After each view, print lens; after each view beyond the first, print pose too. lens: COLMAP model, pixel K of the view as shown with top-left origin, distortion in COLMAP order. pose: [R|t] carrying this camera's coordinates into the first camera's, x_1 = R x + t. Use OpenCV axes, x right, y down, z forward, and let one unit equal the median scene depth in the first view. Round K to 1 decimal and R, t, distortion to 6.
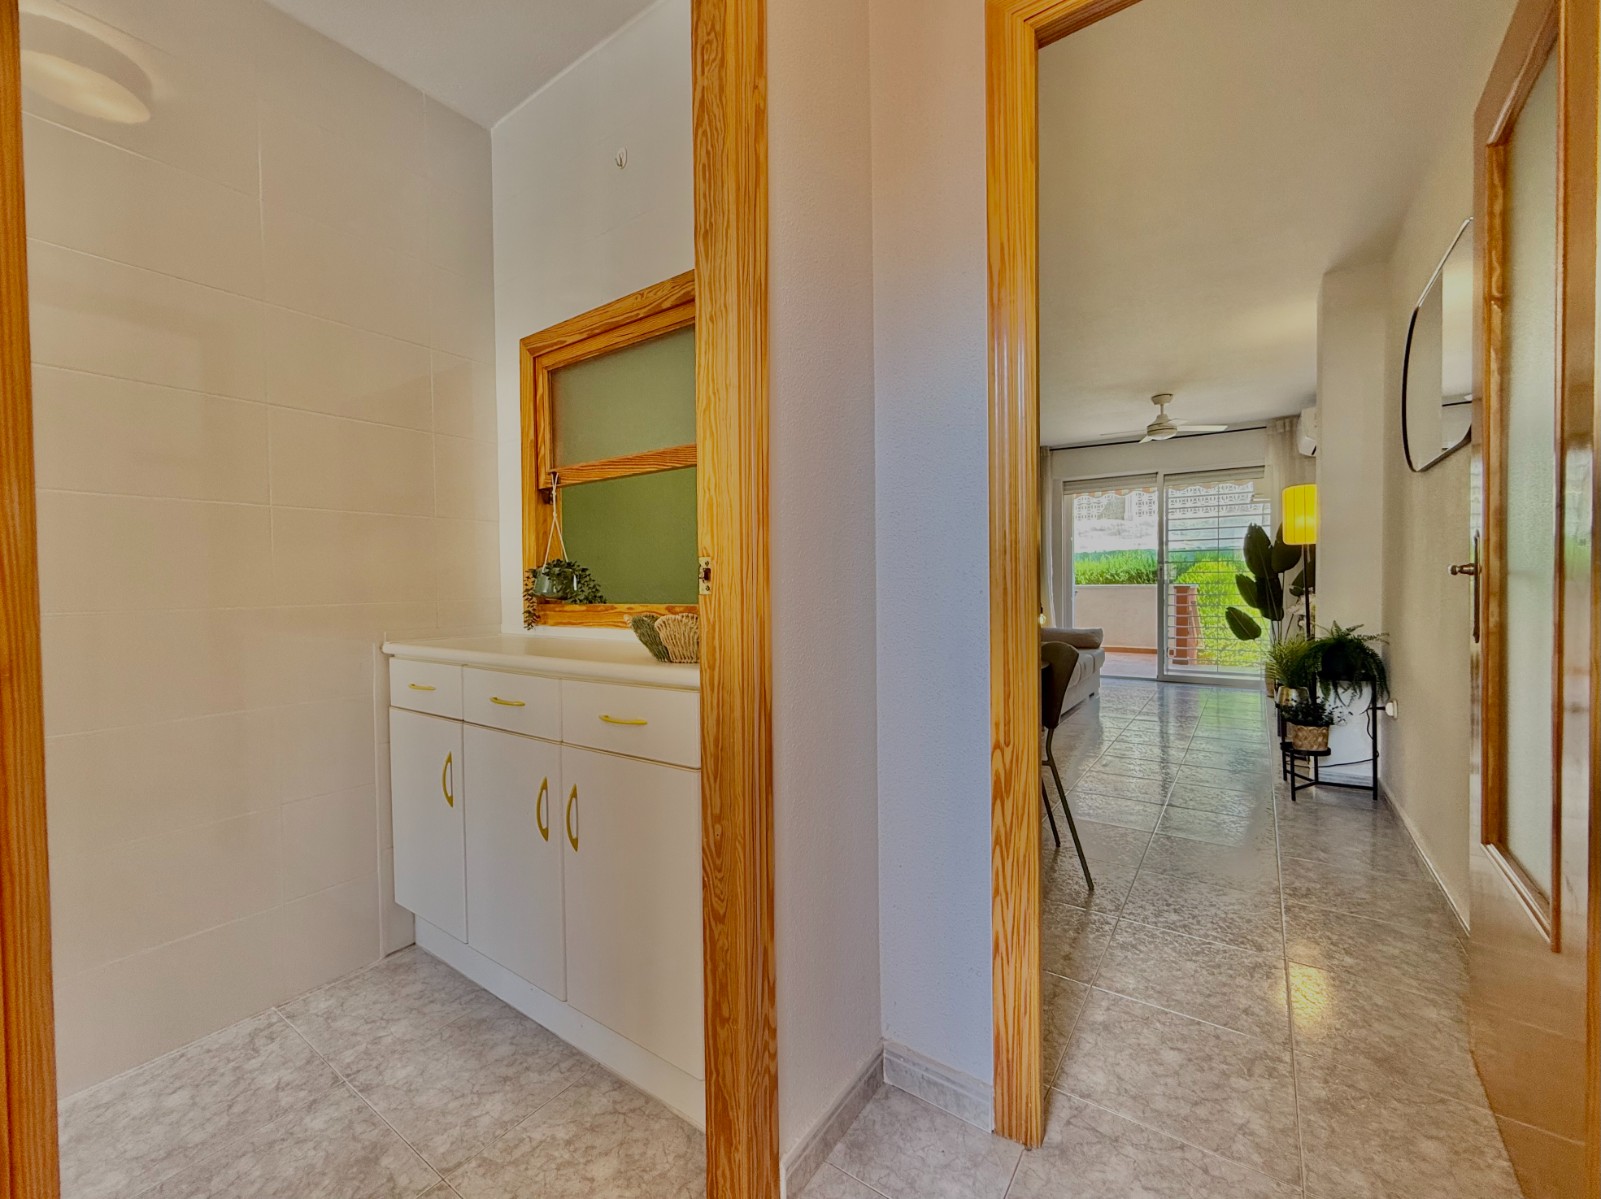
lens RADIAL K [[638.3, 0, 801.7], [0, 638.3, 599.6], [0, 0, 1]] dist [-0.000373, 0.000366]
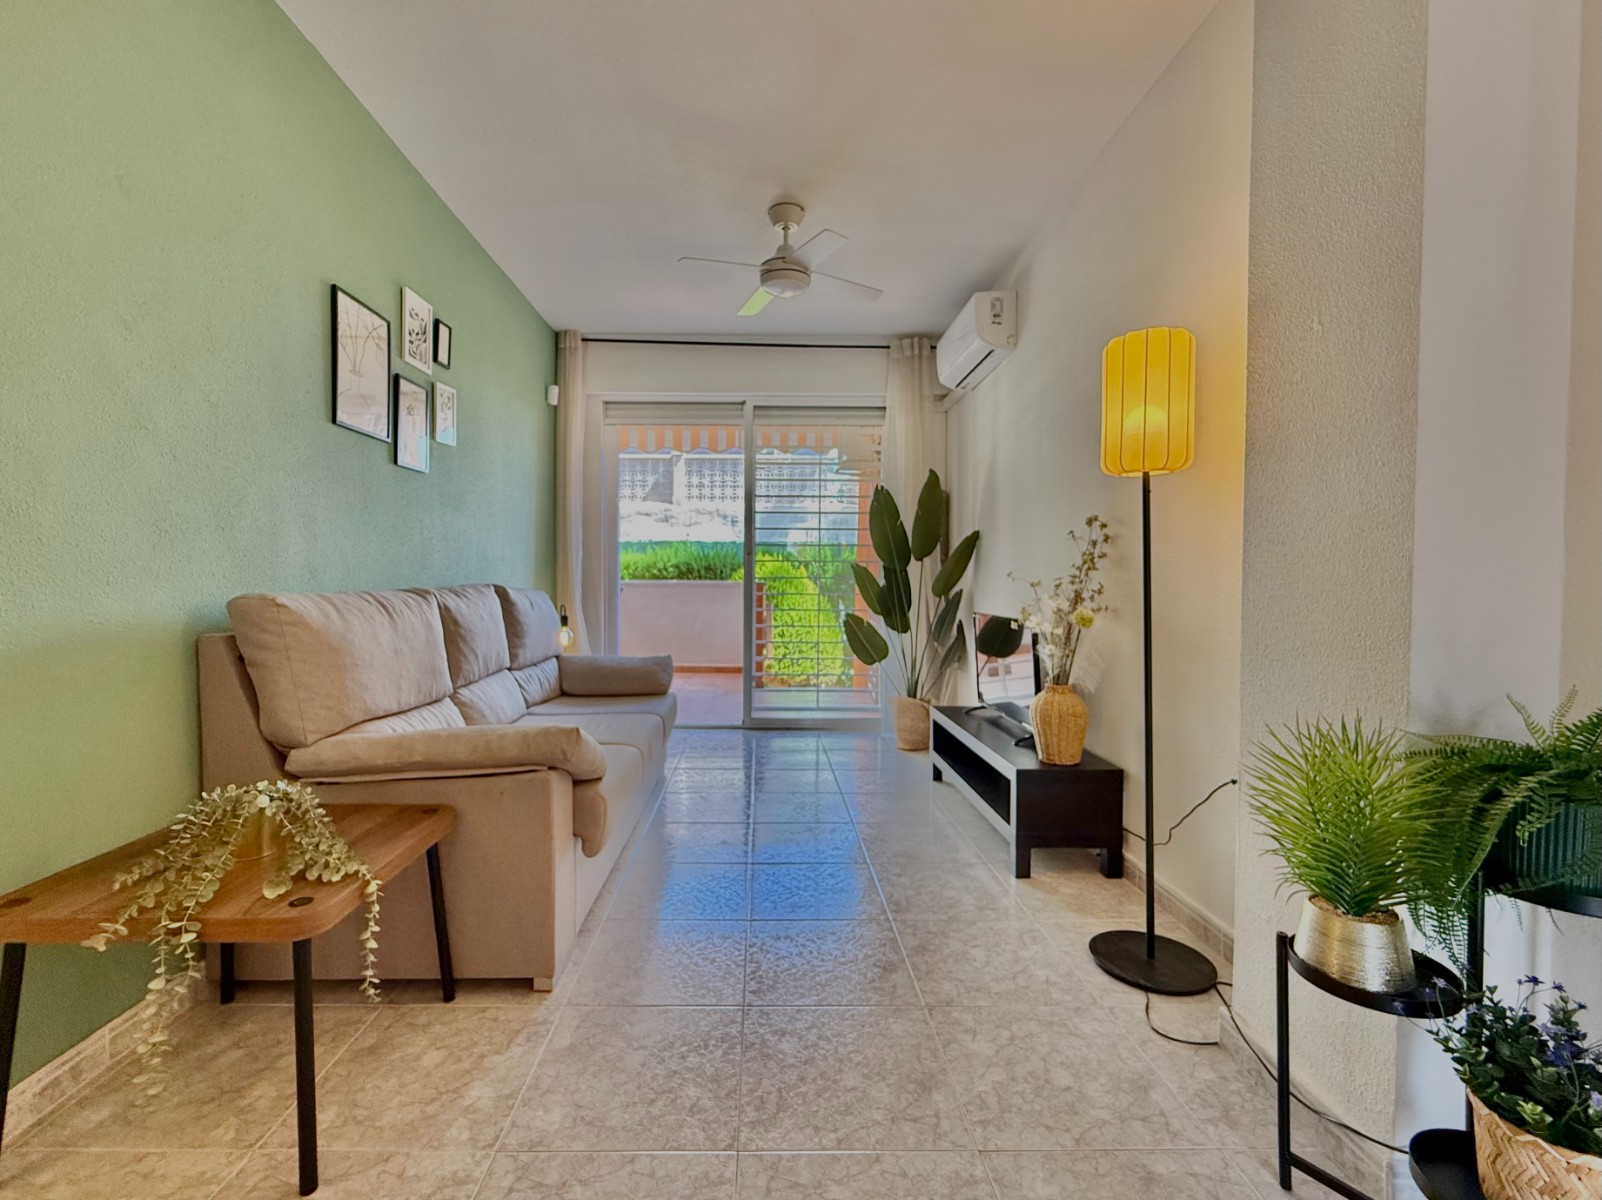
lens RADIAL K [[704.9, 0, 766.5], [0, 704.9, 601.4], [0, 0, 1]] dist [-0.000157, 0.001898]
pose [[0.814100, 0.002647, 0.580719, 0.204998], [-0.004213, 0.999990, 0.001347, -0.000812], [-0.580710, -0.003543, 0.814103, 0.506905]]
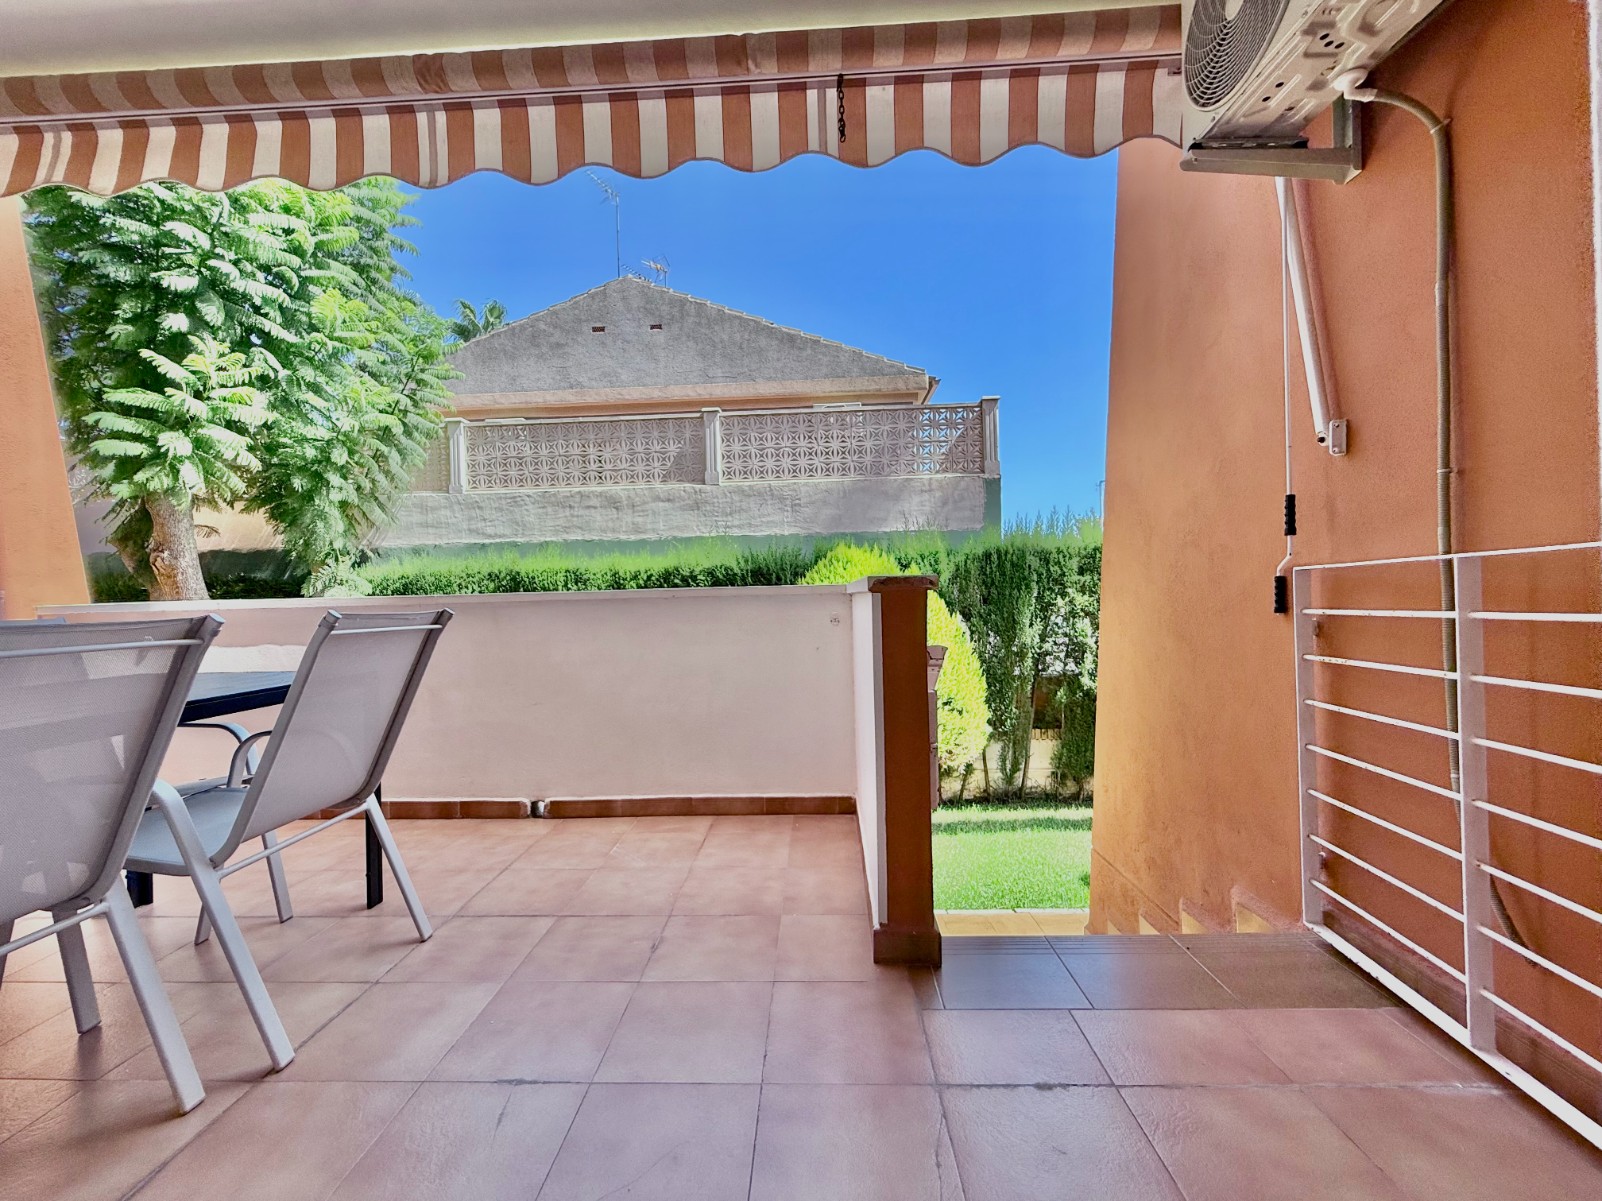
lens RADIAL K [[638.7, 0, 792.6], [0, 638.7, 600.3], [0, 0, 1]] dist [-0.000373, 0.000366]
pose [[0.839430, -0.008876, 0.543396, 0.705465], [0.026054, 0.999374, -0.023925, -0.013674], [-0.542843, 0.034241, 0.839136, 1.309847]]
